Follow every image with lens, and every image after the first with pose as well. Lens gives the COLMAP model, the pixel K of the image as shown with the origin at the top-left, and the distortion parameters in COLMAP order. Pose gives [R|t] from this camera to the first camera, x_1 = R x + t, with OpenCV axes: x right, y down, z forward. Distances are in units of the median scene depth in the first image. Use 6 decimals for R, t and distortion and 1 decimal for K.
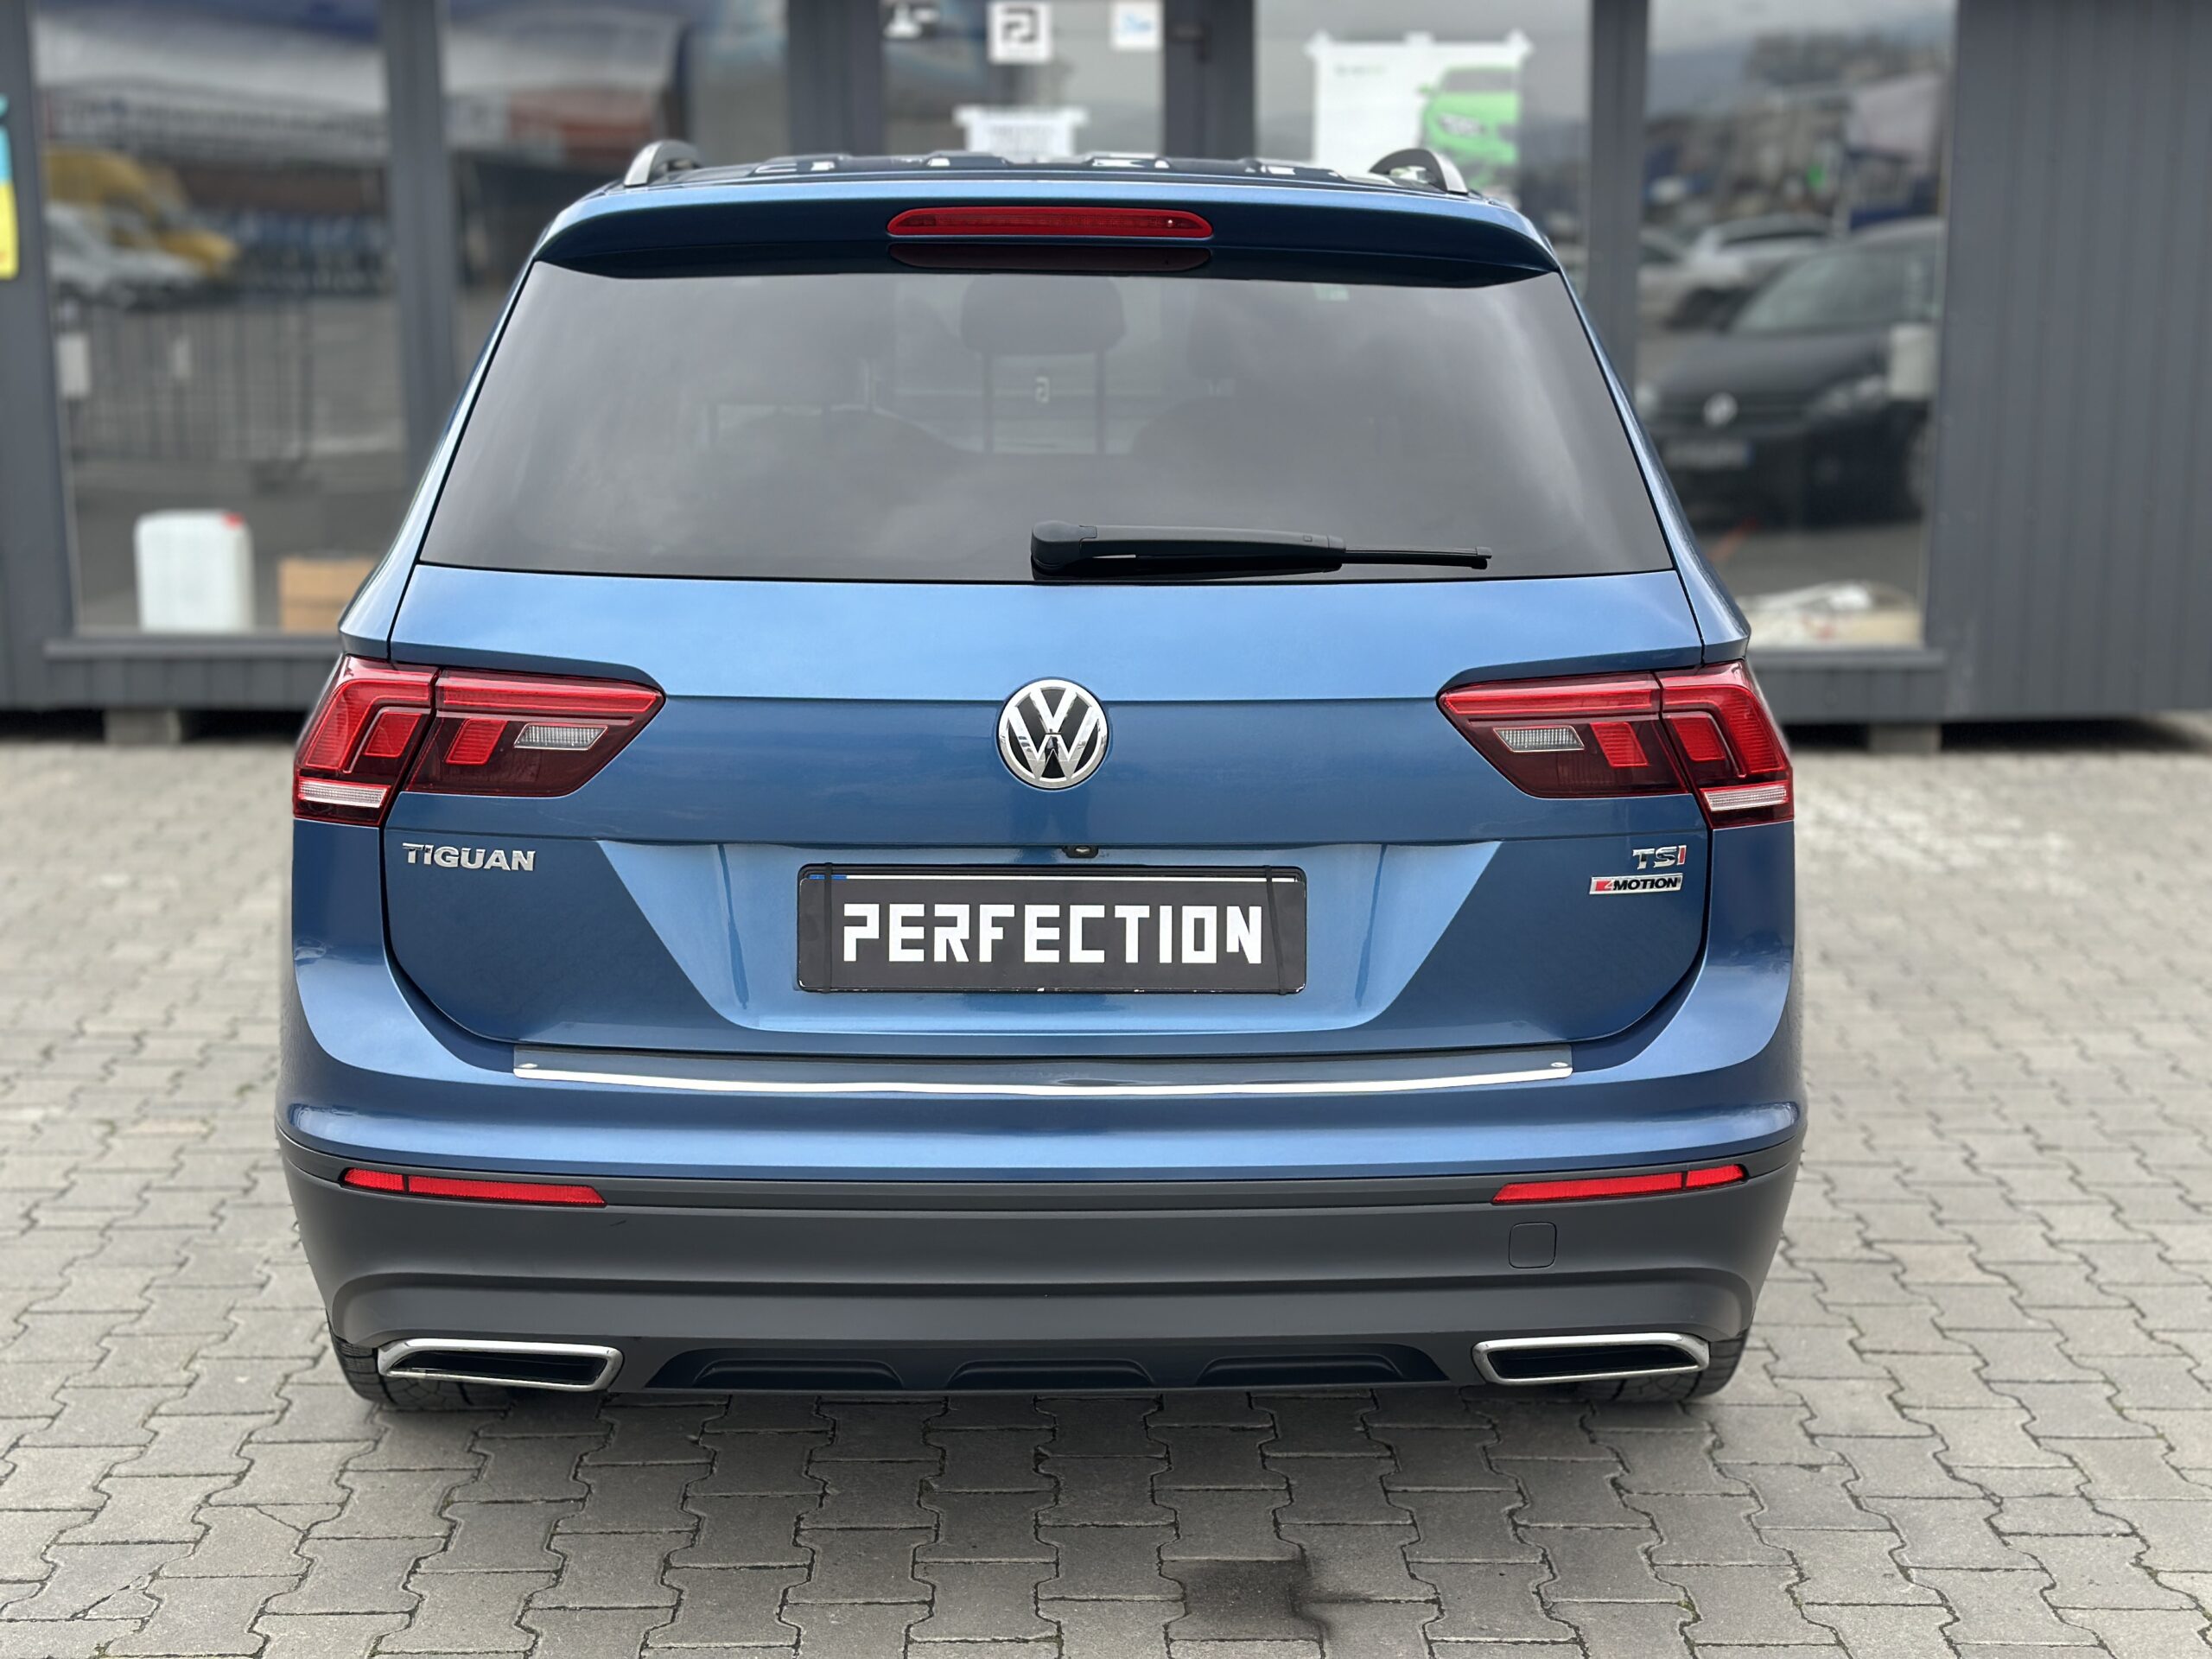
lens RADIAL K [[3030.8, 0, 1119.4], [0, 3030.8, 837.9], [0, 0, 1]] dist [0.204694, -0.467560]
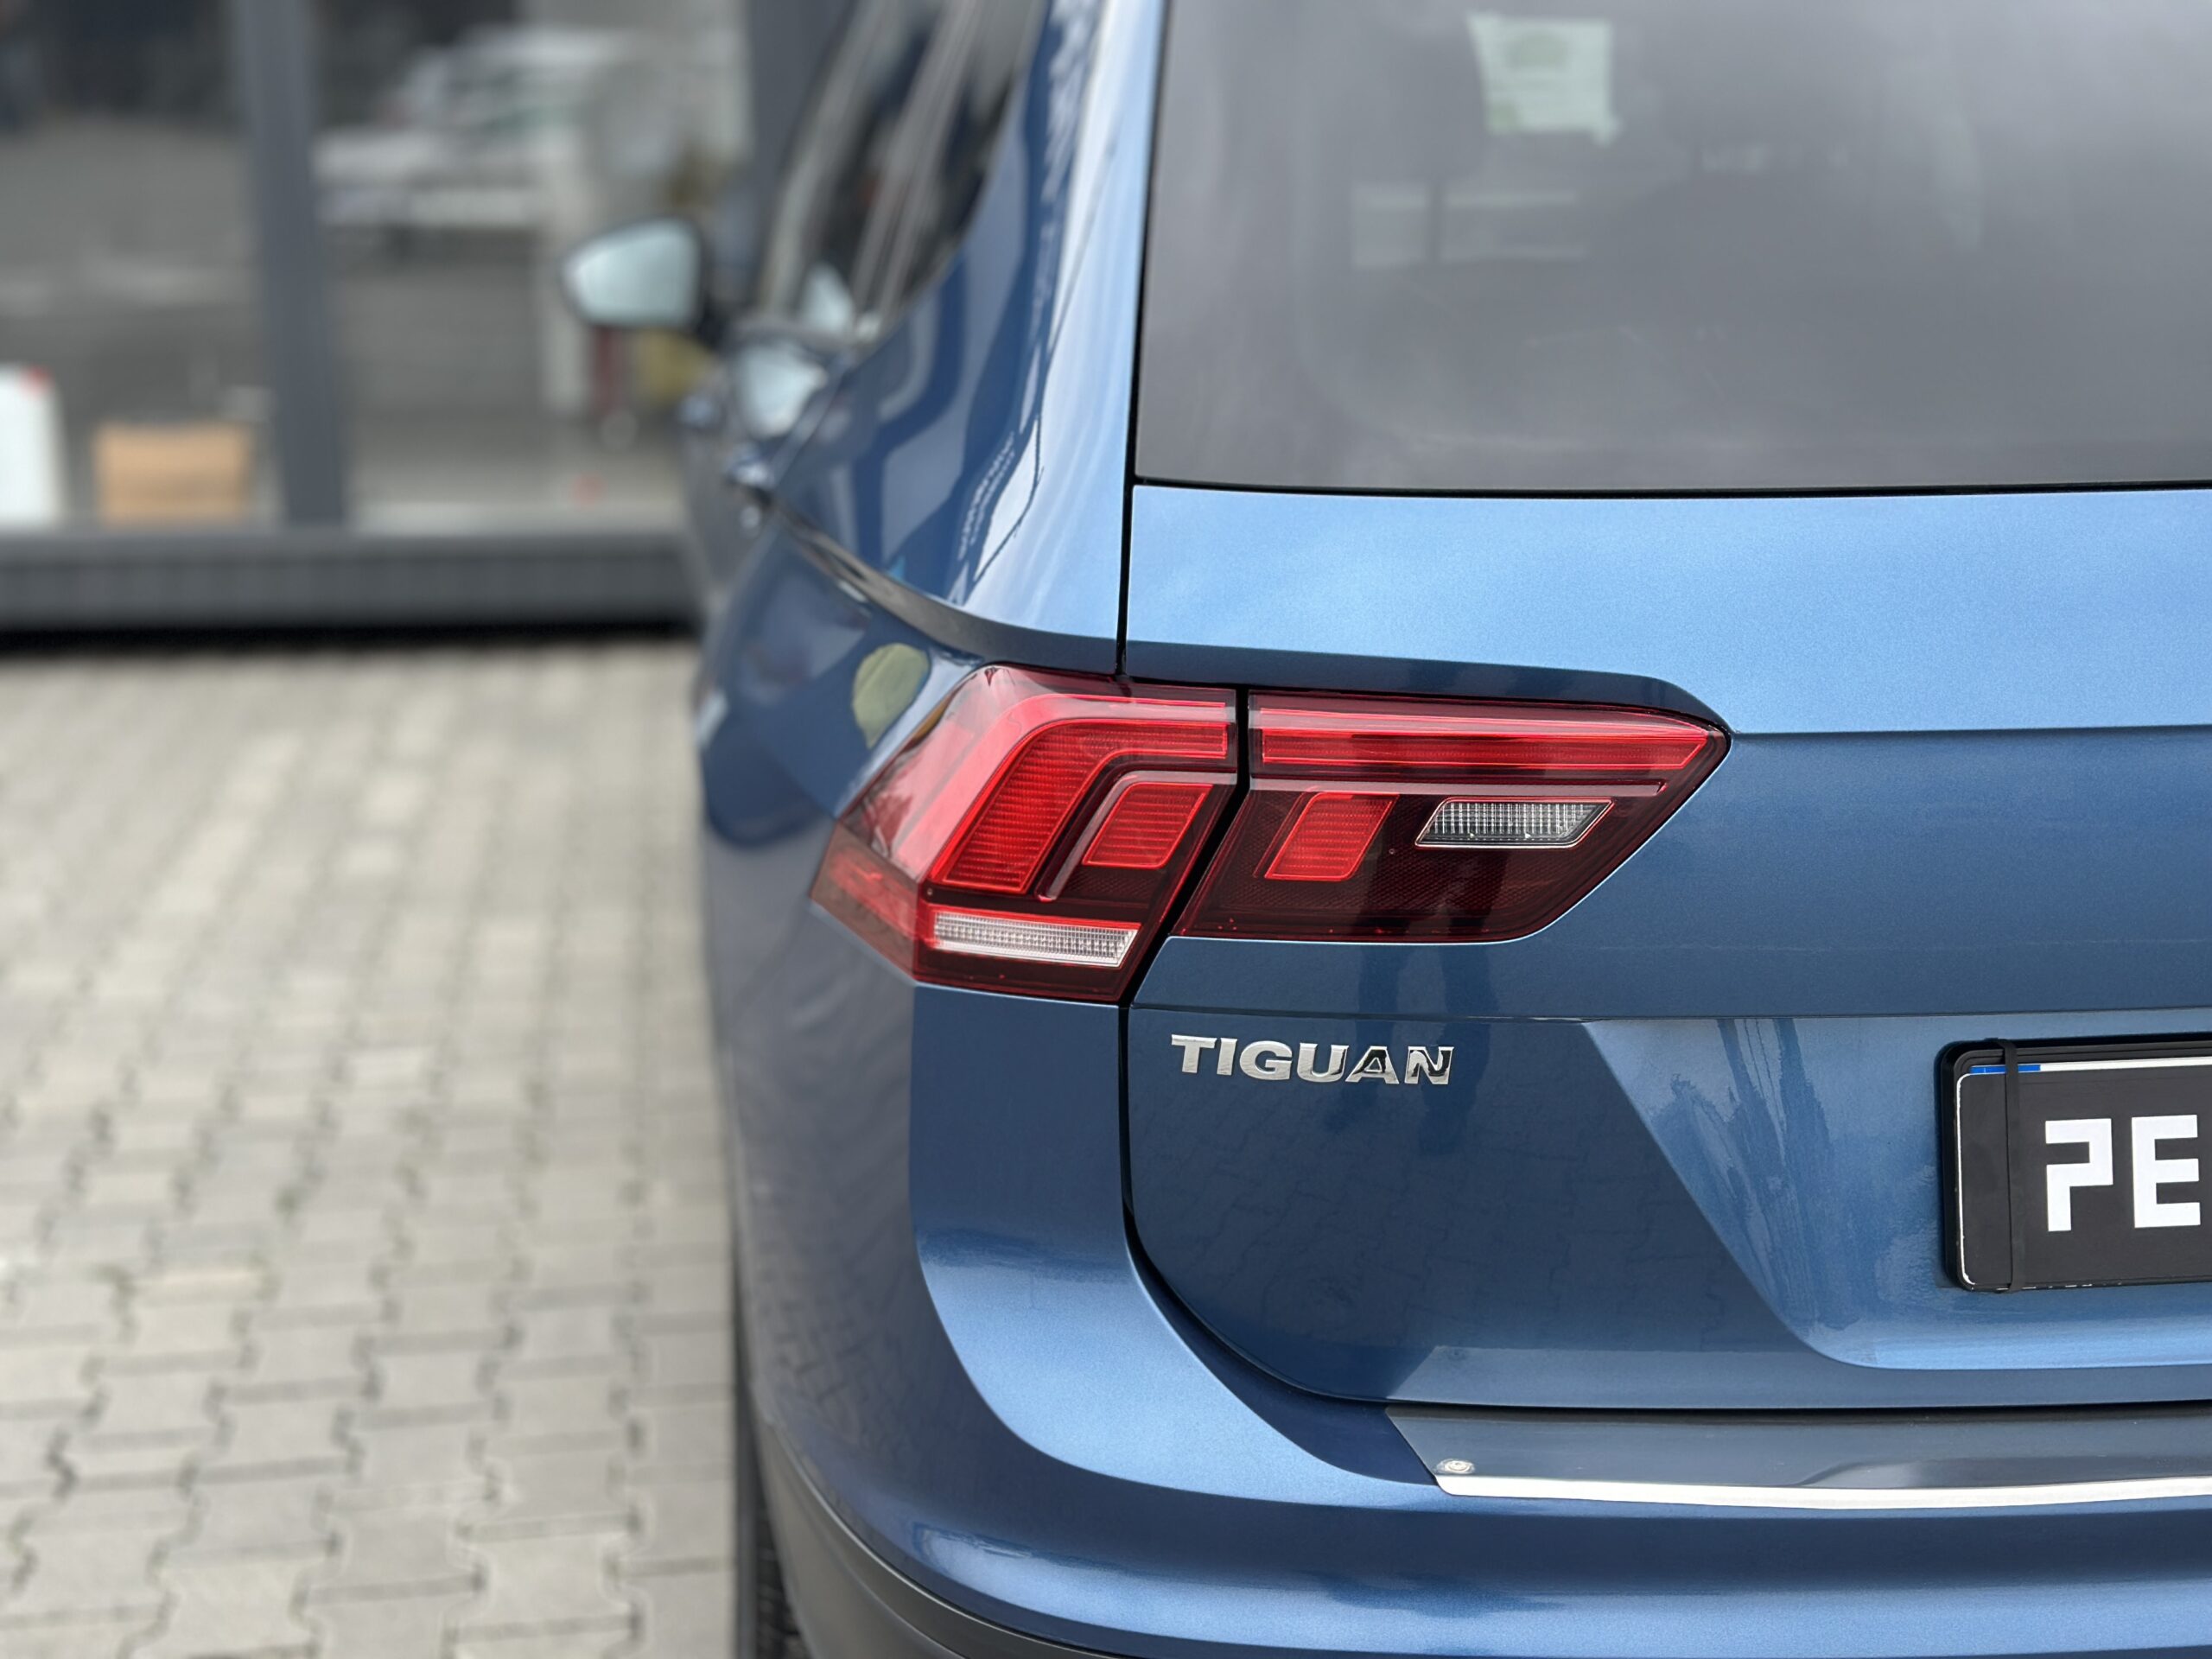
lens RADIAL K [[3069.9, 0, 1148.7], [0, 3069.9, 824.0], [0, 0, 1]] dist [0.090593, -0.035436]
pose [[0.992674, -0.041298, 0.113545, -0.291489], [0.035773, 0.998094, 0.050281, -0.058778], [-0.115405, -0.045851, 0.992260, 0.486934]]
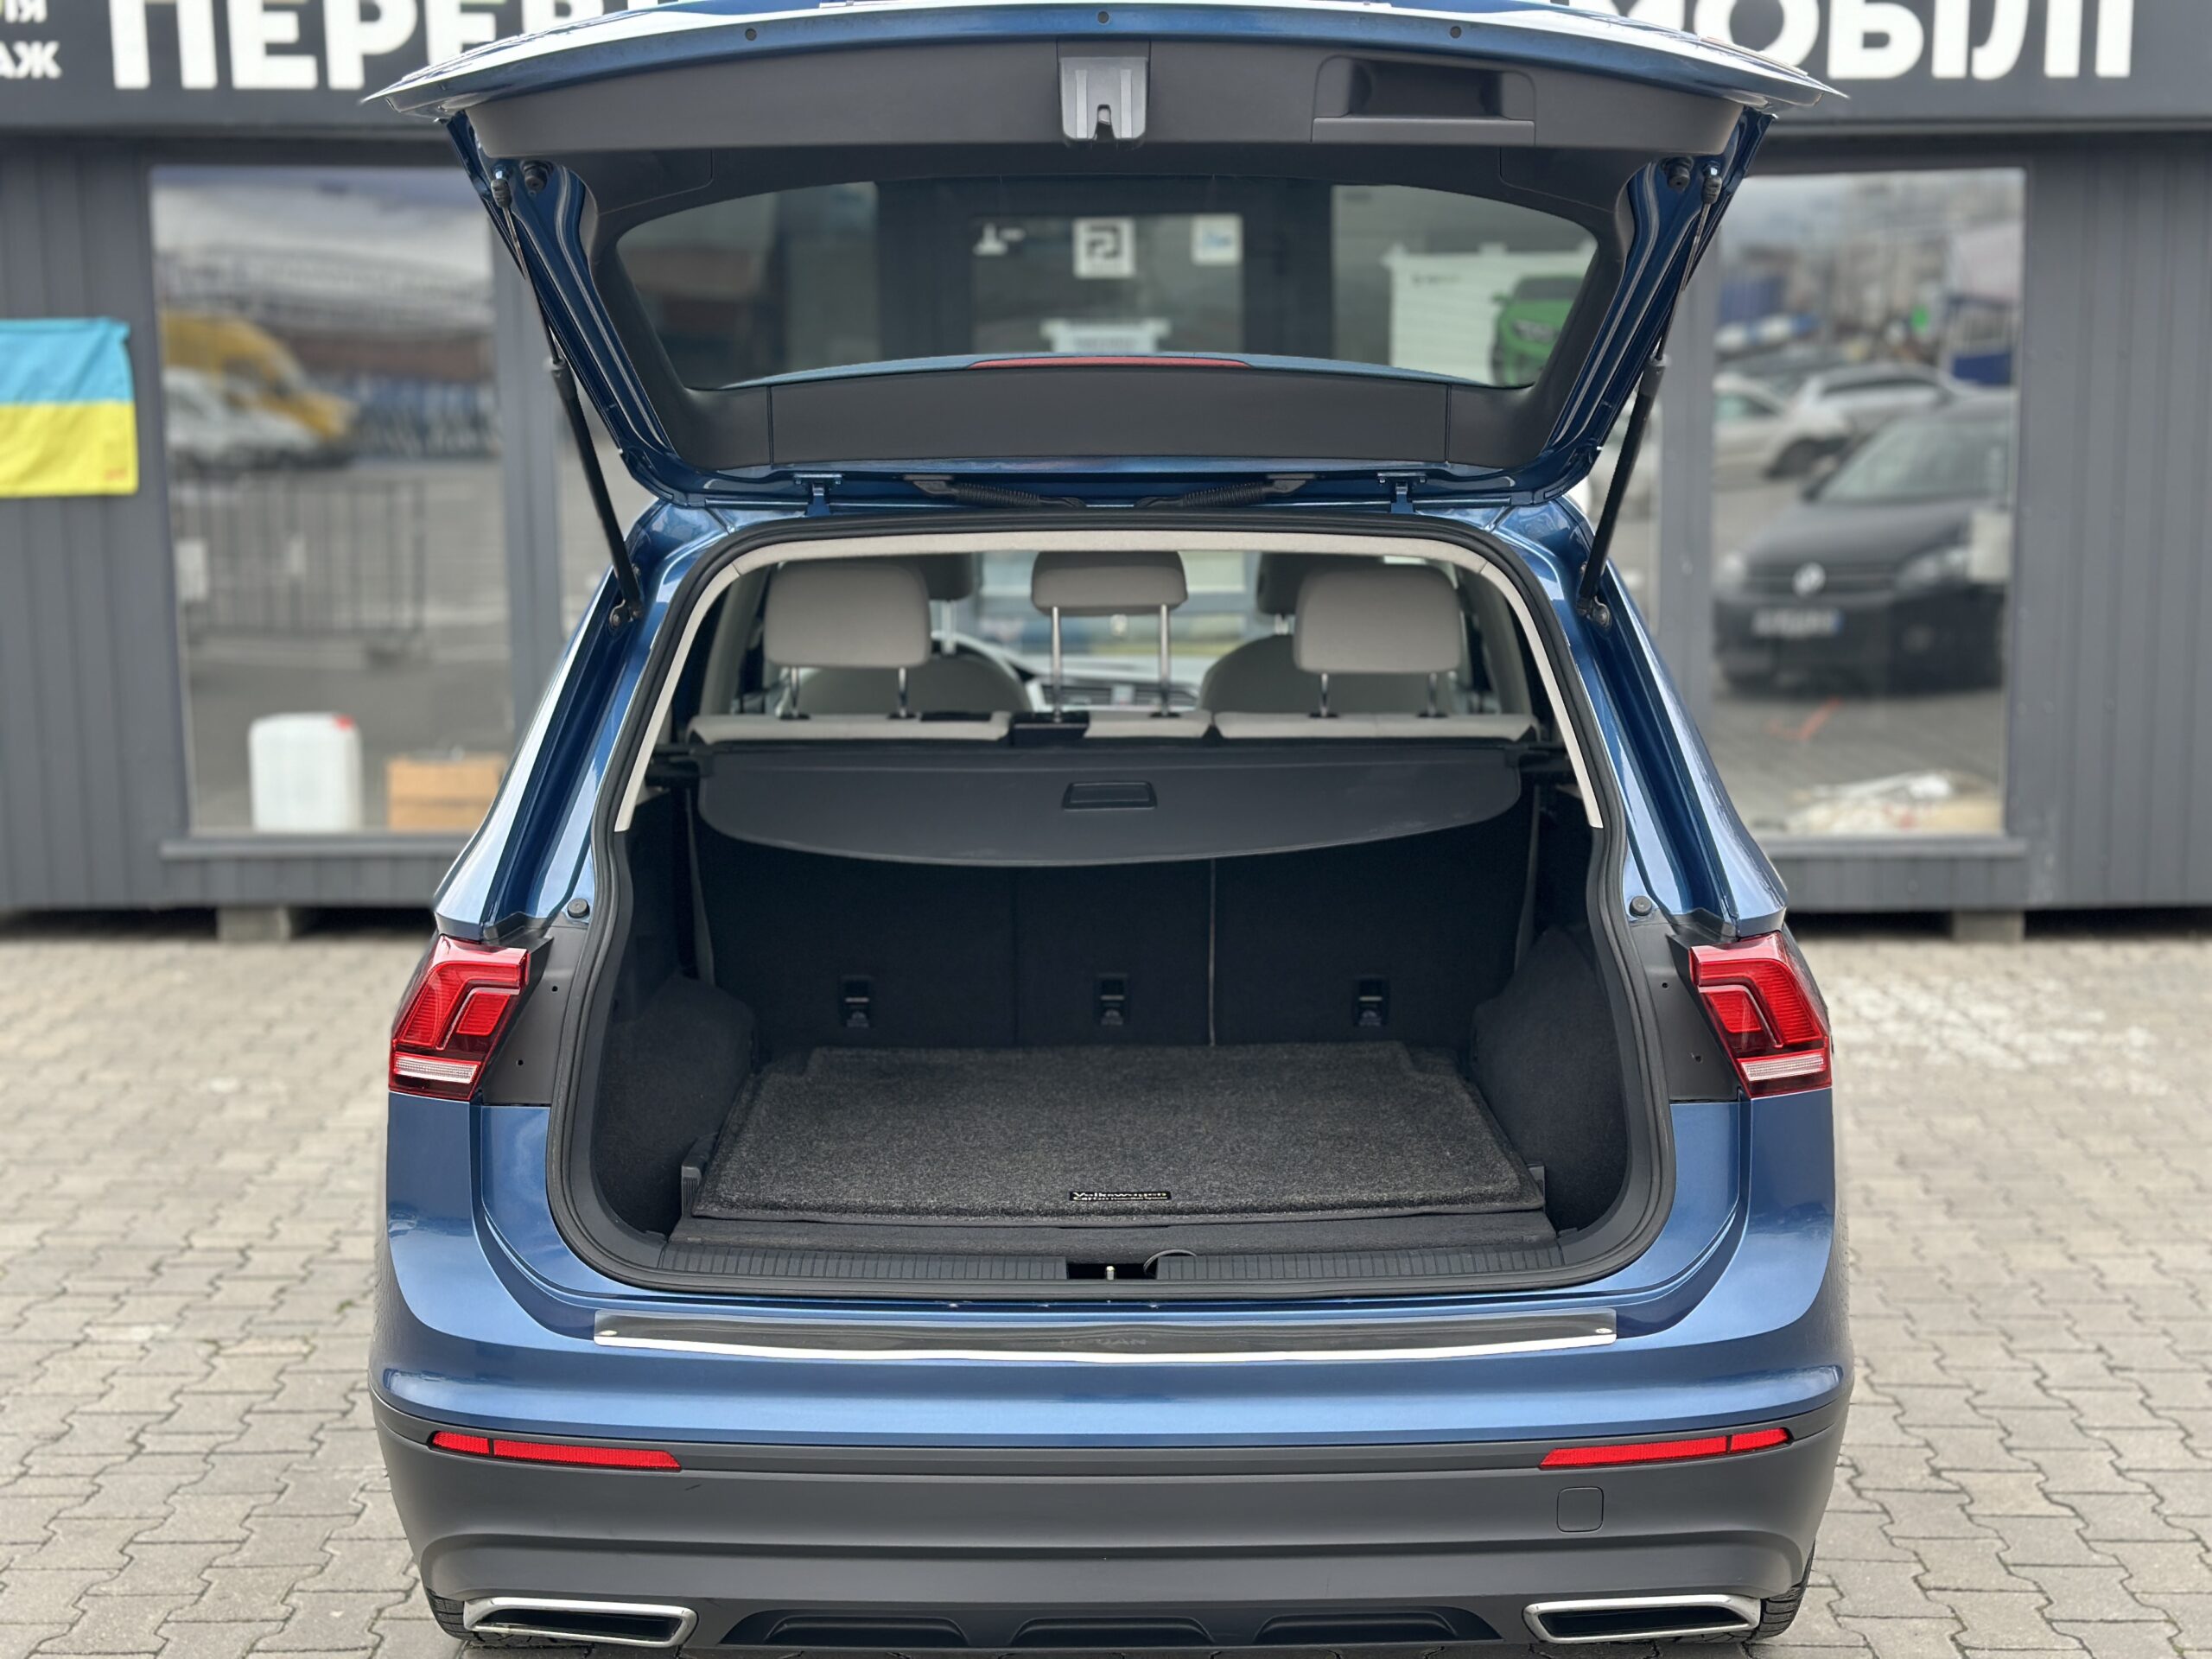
lens RADIAL K [[3030.8, 0, 1119.4], [0, 3030.8, 837.9], [0, 0, 1]] dist [0.204694, -0.467560]
pose [[0.999440, -0.005517, -0.033001, 0.015782], [0.003925, 0.998834, -0.048123, -0.042171], [0.033228, 0.047967, 0.998296, -0.043143]]
